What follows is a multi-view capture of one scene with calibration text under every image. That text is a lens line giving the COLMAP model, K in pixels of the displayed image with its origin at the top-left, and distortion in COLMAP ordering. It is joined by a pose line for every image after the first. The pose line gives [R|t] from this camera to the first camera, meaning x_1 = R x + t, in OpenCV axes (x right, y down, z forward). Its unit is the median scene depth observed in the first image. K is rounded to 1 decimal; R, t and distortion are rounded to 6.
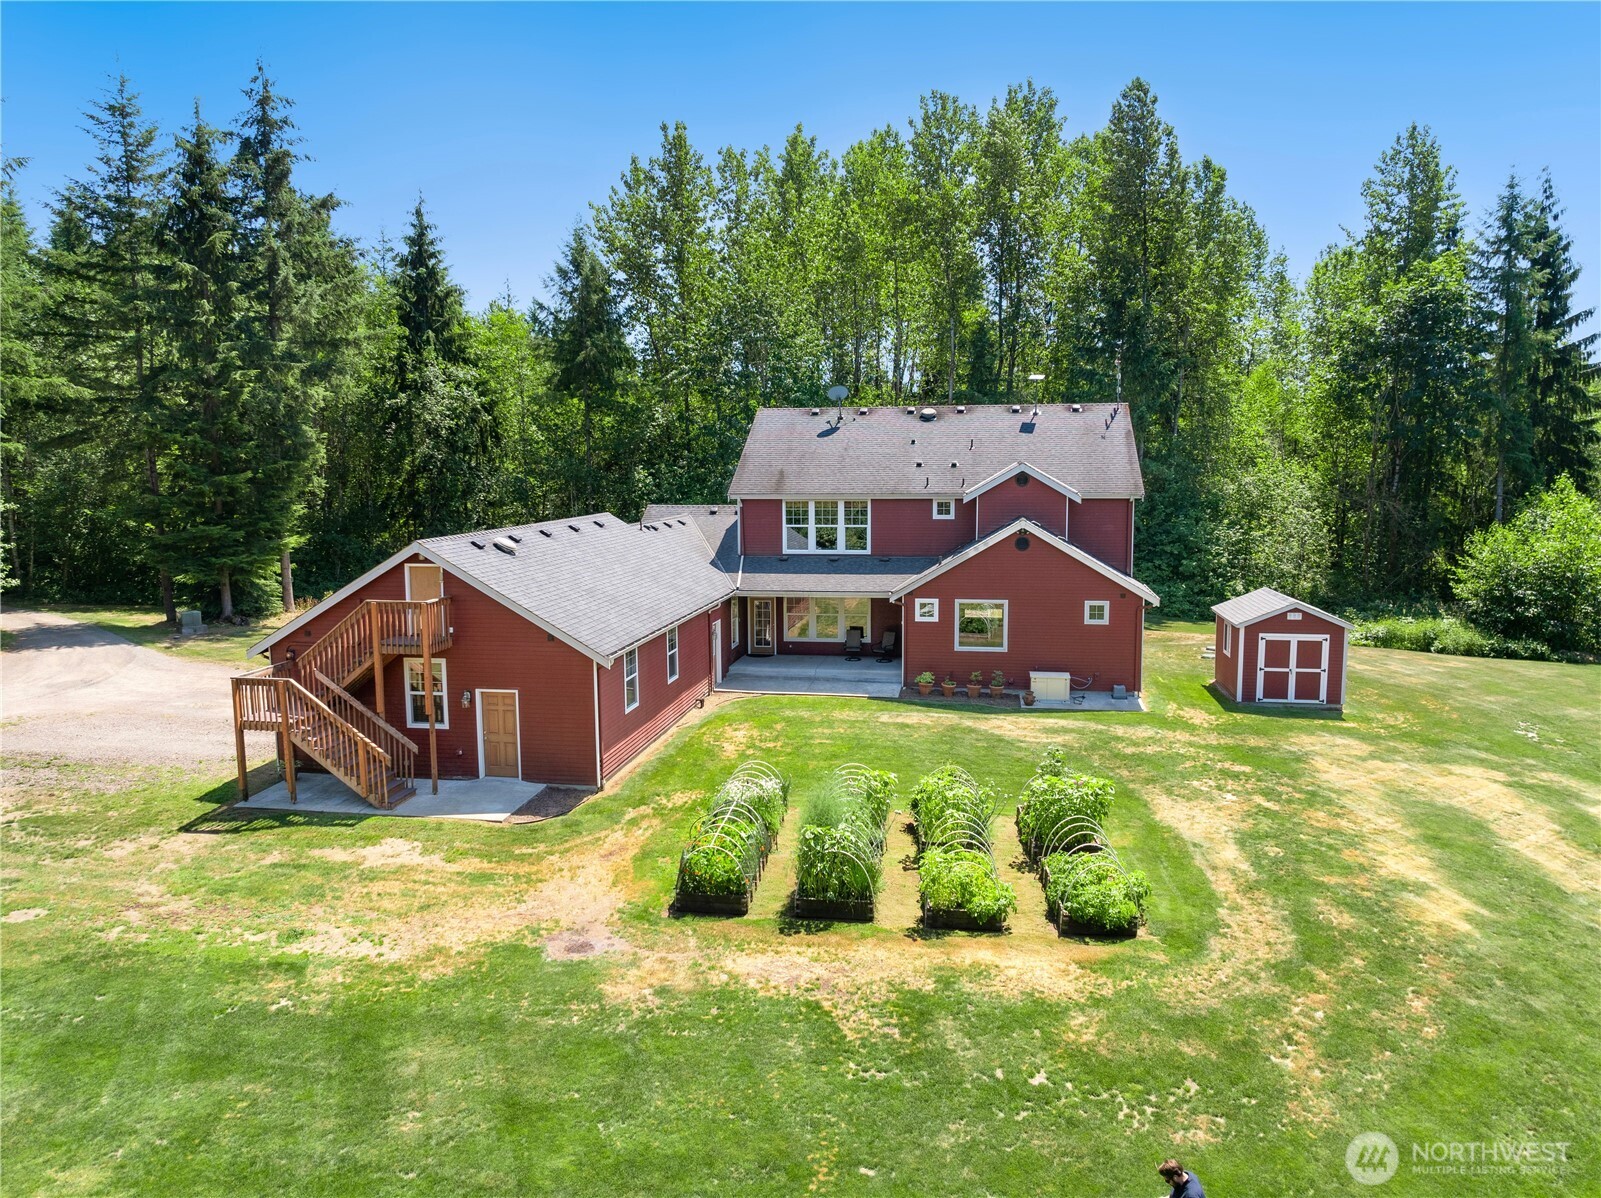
lens RADIAL K [[1101.8, 0, 800.5], [0, 1101.8, 599.0], [0, 0, 1]] dist [-0.040110, 0.002248]
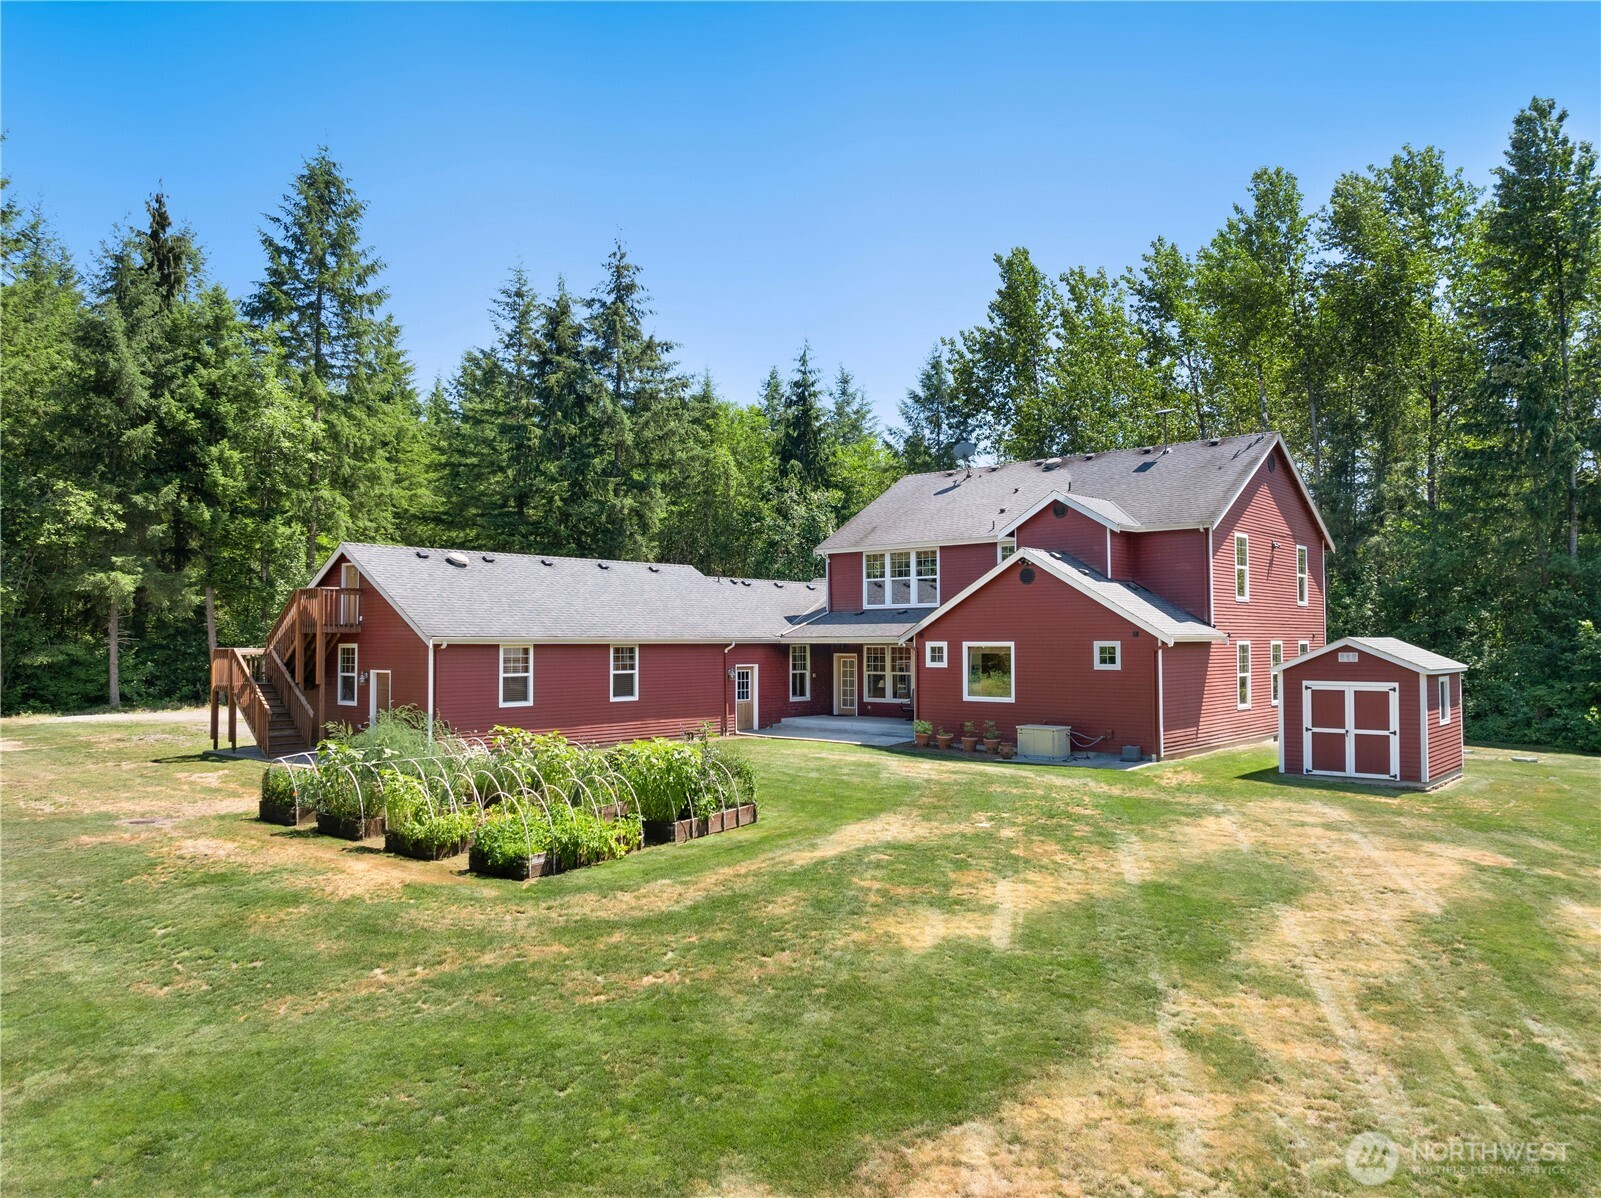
lens RADIAL K [[1101.8, 0, 800.5], [0, 1101.8, 599.0], [0, 0, 1]] dist [-0.040110, 0.002248]
pose [[0.863545, -0.012886, -0.504107, 0.478185], [-0.064933, 0.988510, -0.136499, 0.096483], [0.500074, 0.150606, 0.852786, 0.166059]]
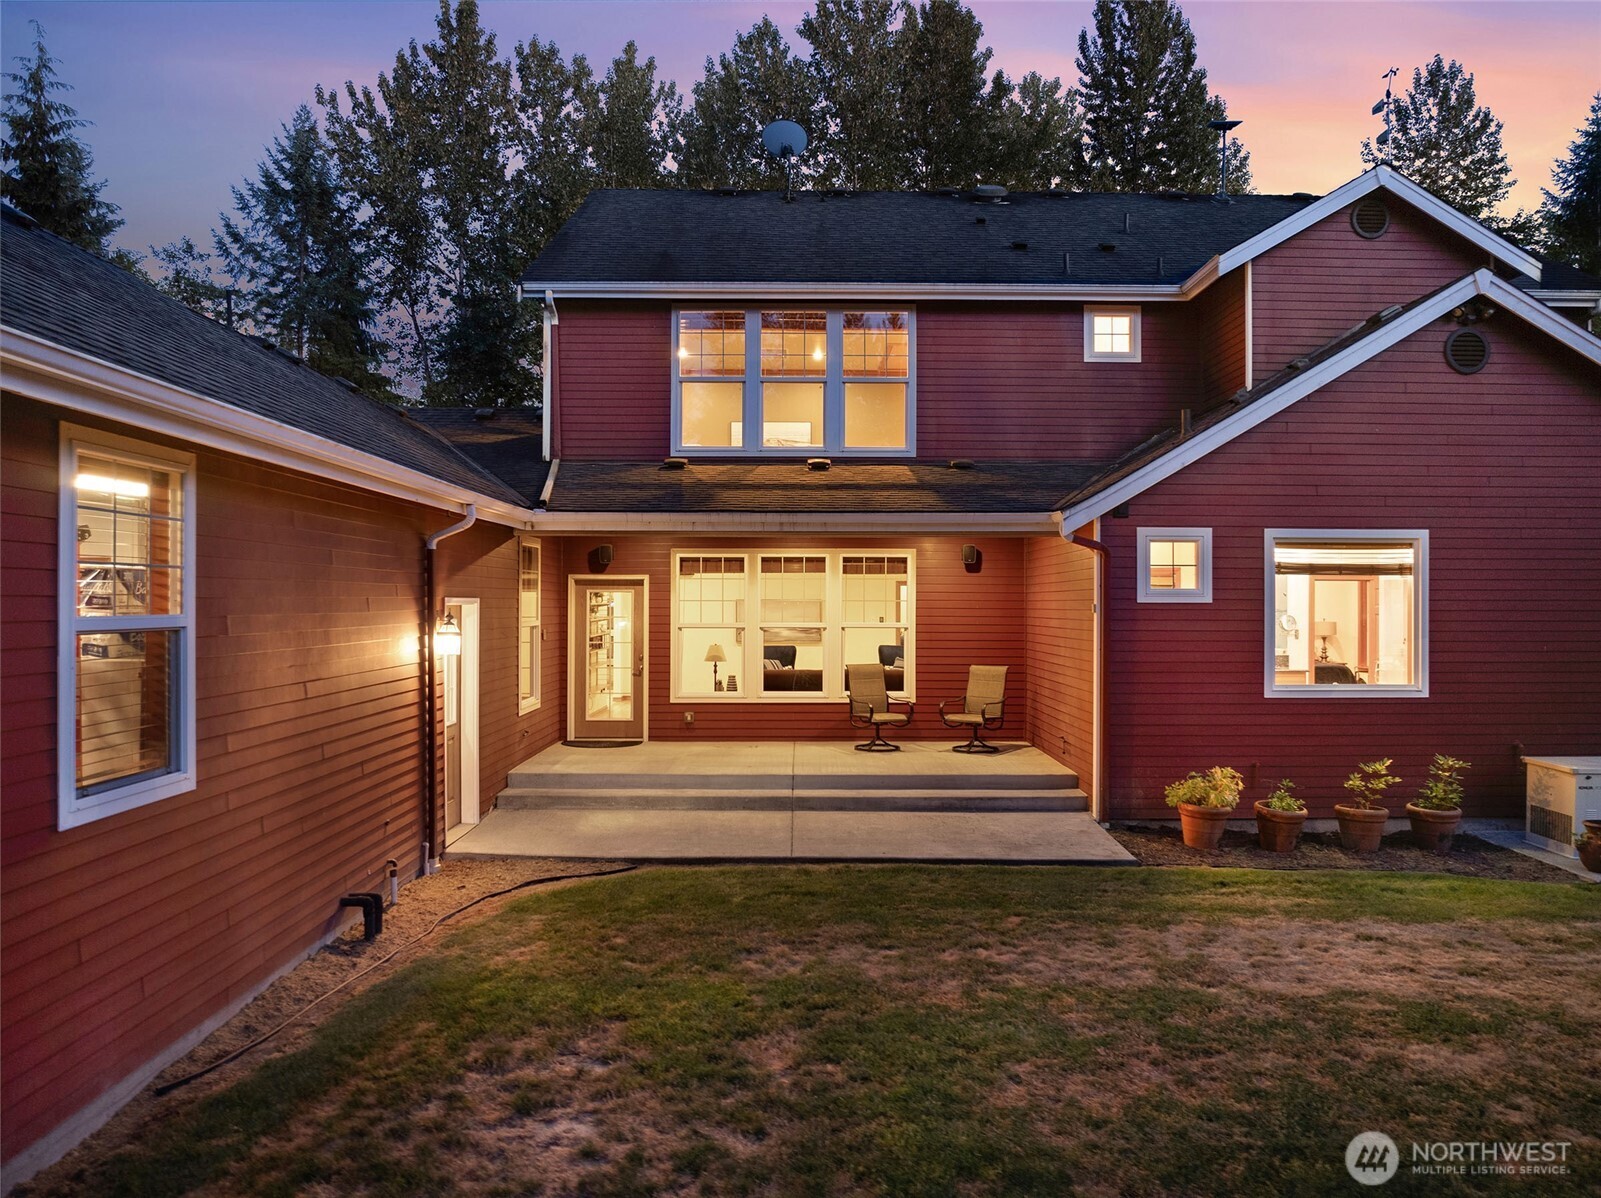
lens RADIAL K [[1129.8, 0, 800.5], [0, 1129.8, 599.0], [0, 0, 1]] dist [-0.020925, -0.001113]
pose [[0.985865, 0.002496, 0.167523, -0.040071], [0.015642, 0.994150, -0.106868, 0.052714], [-0.166810, 0.107978, 0.980059, 0.722120]]
